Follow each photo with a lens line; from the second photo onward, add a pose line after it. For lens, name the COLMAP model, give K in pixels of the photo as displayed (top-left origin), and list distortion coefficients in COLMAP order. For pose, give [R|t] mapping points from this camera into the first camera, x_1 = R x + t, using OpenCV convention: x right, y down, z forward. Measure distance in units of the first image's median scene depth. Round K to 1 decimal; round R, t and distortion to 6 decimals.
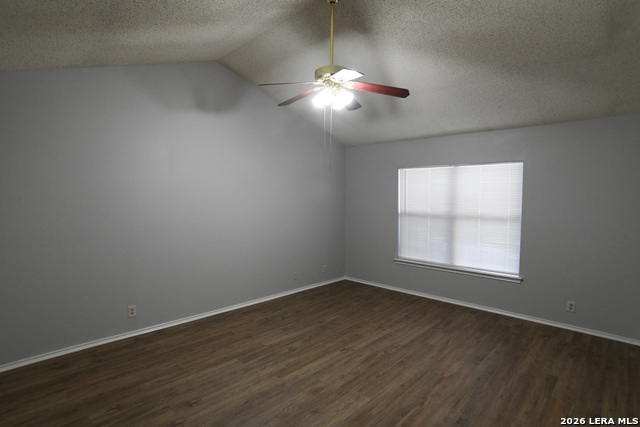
lens RADIAL K [[328.0, 0, 316.0], [0, 328.0, 213.3], [0, 0, 1]] dist [-0.100014, 0.047798]
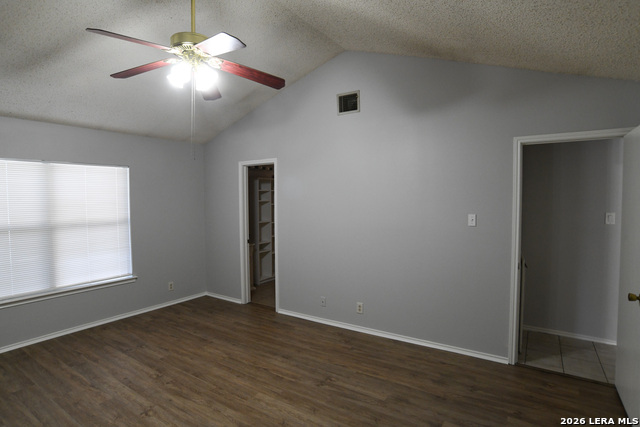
lens RADIAL K [[327.6, 0, 320.0], [0, 327.6, 213.5], [0, 0, 1]] dist [-0.002128, -0.000217]
pose [[-0.156935, -0.050668, 0.986308, -0.631285], [0.058459, 0.996455, 0.060491, -0.044166], [-0.985877, 0.067152, -0.153417, 0.649856]]
